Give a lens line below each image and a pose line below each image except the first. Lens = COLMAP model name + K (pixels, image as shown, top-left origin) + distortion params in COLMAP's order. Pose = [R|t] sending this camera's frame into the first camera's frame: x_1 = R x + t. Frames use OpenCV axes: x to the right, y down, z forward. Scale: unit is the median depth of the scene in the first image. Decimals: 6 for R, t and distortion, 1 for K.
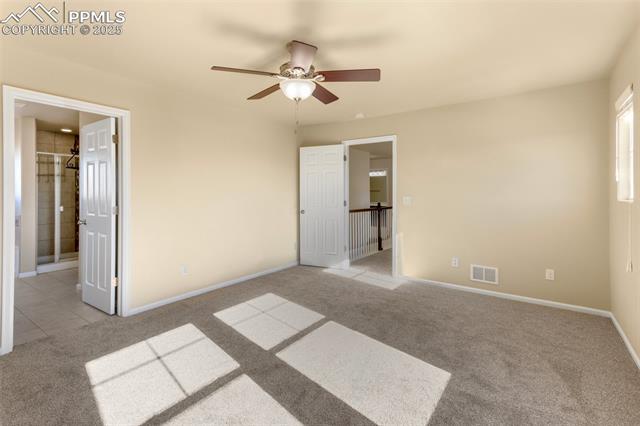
lens RADIAL K [[307.1, 0, 321.6], [0, 307.1, 198.4], [0, 0, 1]] dist [0.016051, 0.000410]
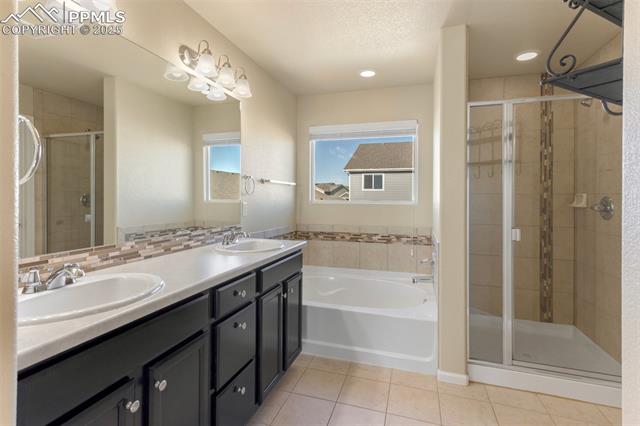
lens RADIAL K [[307.1, 0, 321.6], [0, 307.1, 198.4], [0, 0, 1]] dist [0.016051, 0.000410]
pose [[0.327158, -0.003542, -0.944963, -0.513827], [-0.007892, 0.999948, -0.006480, -0.011098], [0.944937, 0.009577, 0.327113, 0.596613]]
